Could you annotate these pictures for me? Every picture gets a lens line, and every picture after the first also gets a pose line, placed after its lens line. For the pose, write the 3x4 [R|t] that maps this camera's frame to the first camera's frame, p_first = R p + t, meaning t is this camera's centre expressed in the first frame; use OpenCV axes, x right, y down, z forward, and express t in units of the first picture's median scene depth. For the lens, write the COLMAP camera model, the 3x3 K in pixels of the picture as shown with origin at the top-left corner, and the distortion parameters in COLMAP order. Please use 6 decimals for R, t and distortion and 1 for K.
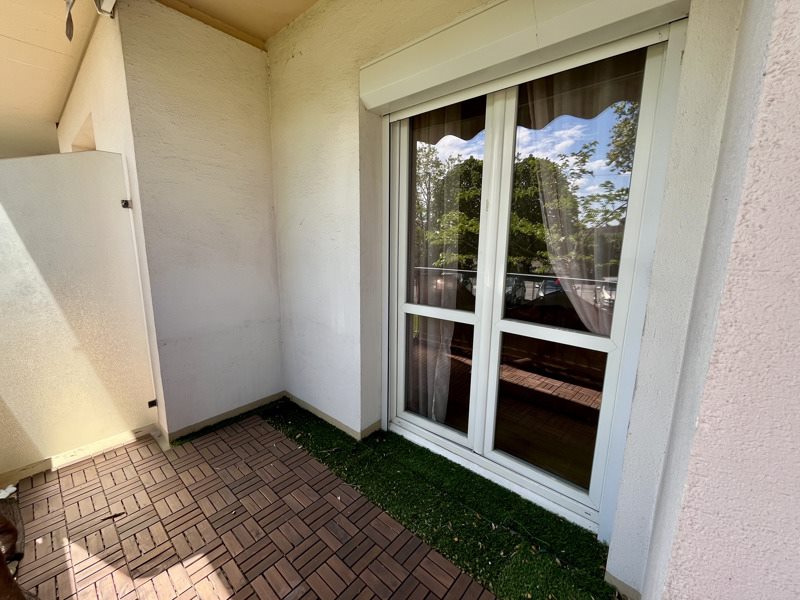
lens RADIAL K [[323.0, 0, 401.6], [0, 323.0, 297.5], [0, 0, 1]] dist [-0.002696, -0.000132]
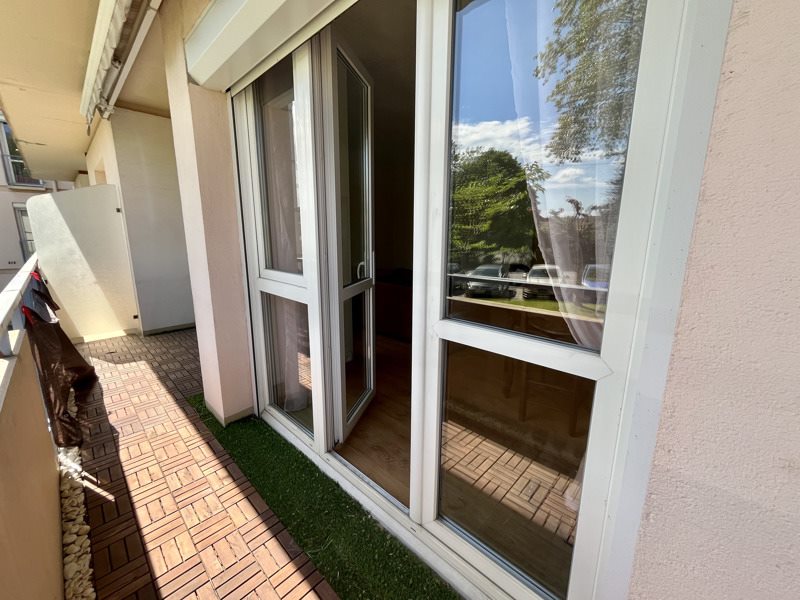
lens RADIAL K [[323.0, 0, 398.6], [0, 323.0, 301.0], [0, 0, 1]] dist [-0.002696, -0.000132]
pose [[0.998307, 0.002739, -0.058099, 0.944427], [-0.001369, 0.999720, 0.023610, 0.208515], [0.058148, -0.023490, 0.998032, -0.852031]]
